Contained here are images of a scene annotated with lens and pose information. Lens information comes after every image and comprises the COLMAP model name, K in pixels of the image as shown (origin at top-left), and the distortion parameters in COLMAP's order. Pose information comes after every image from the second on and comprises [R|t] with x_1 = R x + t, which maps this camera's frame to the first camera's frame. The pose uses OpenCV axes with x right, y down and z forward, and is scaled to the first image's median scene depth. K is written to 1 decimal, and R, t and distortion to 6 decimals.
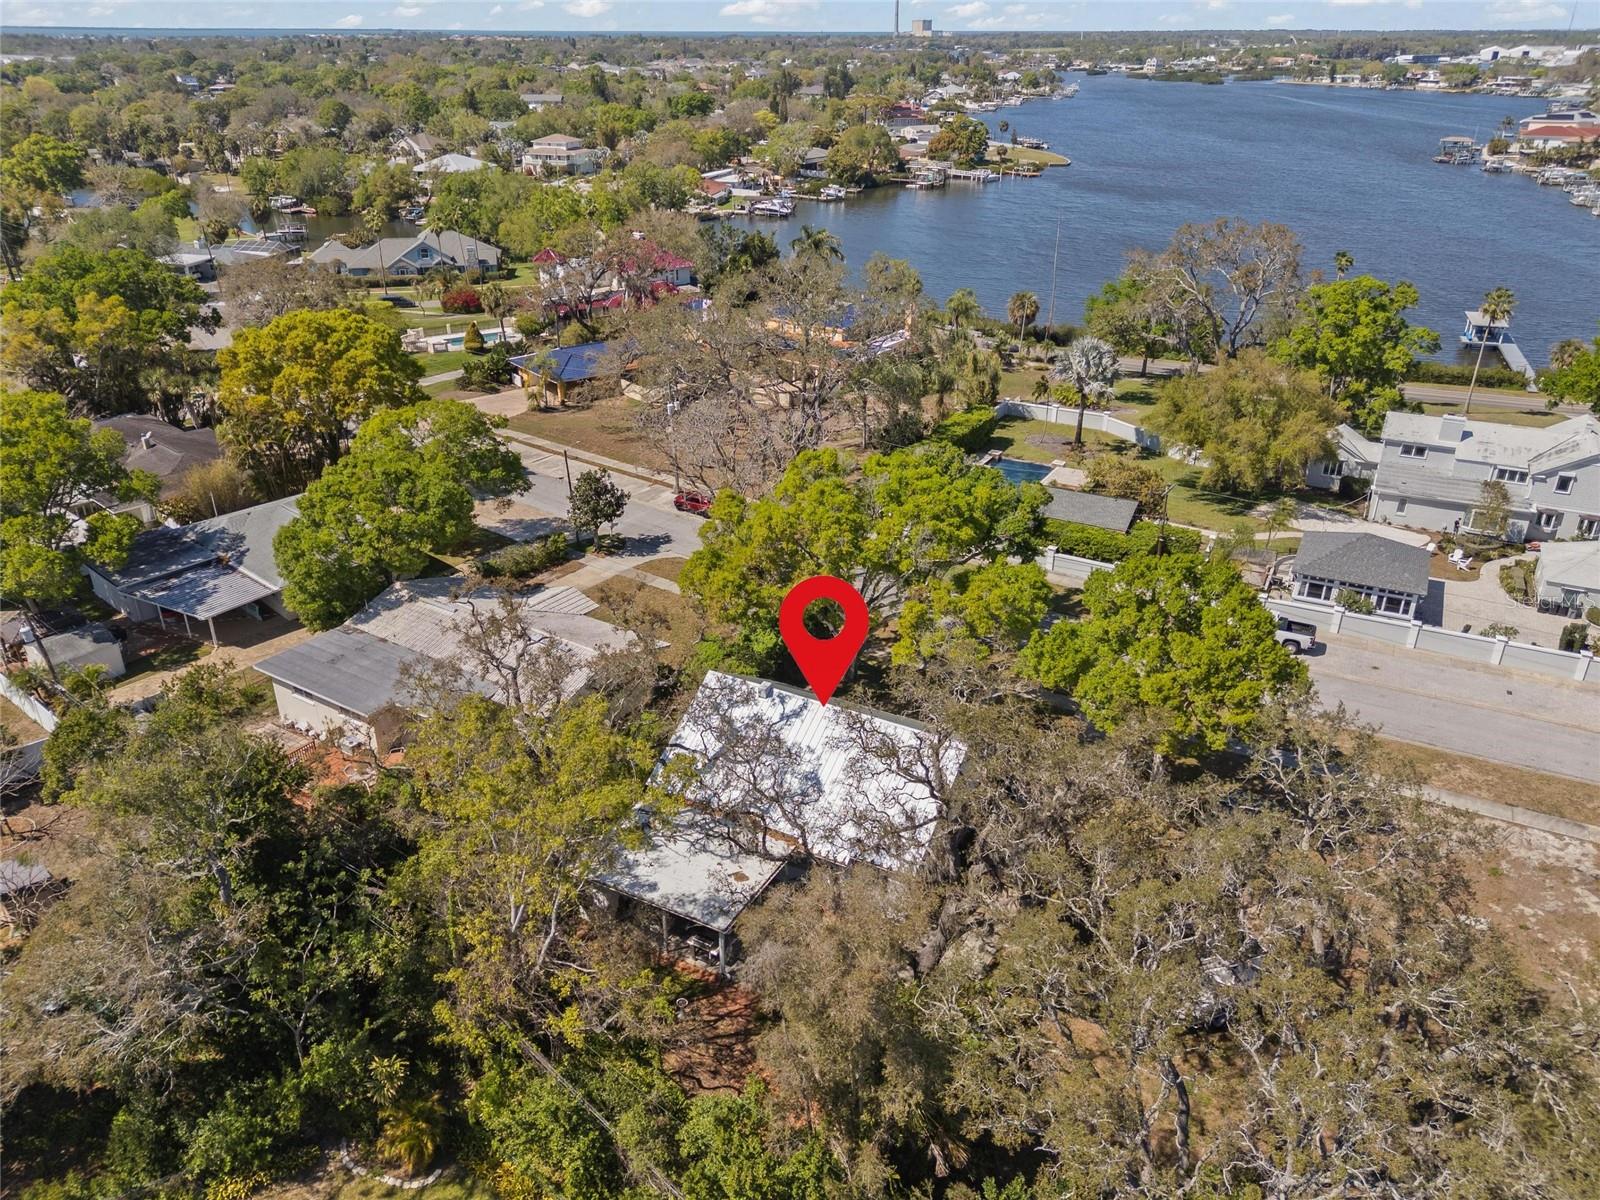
lens RADIAL K [[1171.1, 0, 804.0], [0, 1171.1, 602.5], [0, 0, 1]] dist [0.059354, -0.055284]
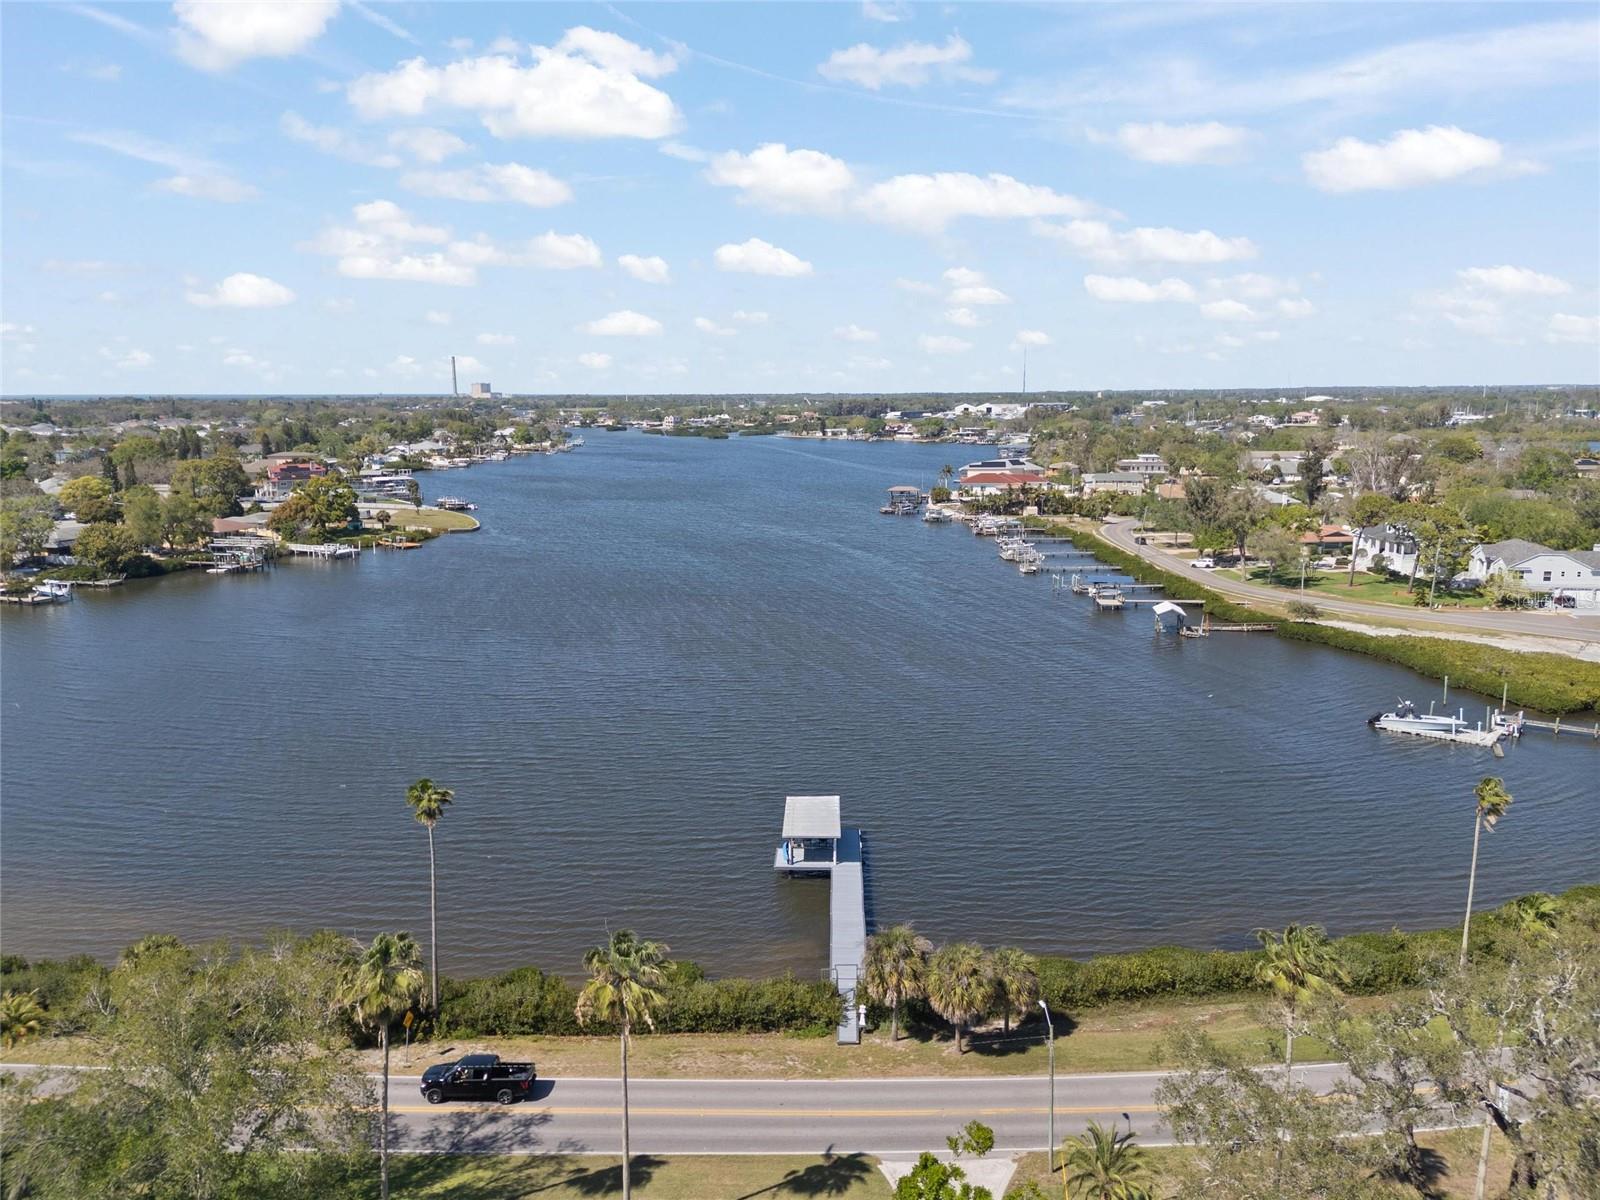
lens RADIAL K [[1205.2, 0, 800.0], [0, 1205.2, 600.0], [0, 0, 1]] dist [0.101895, -0.121013]
pose [[0.941228, -0.063418, 0.331766, 0.195760], [0.152942, 0.955776, -0.251200, -0.098494], [-0.301163, 0.287177, 0.909302, 0.226994]]
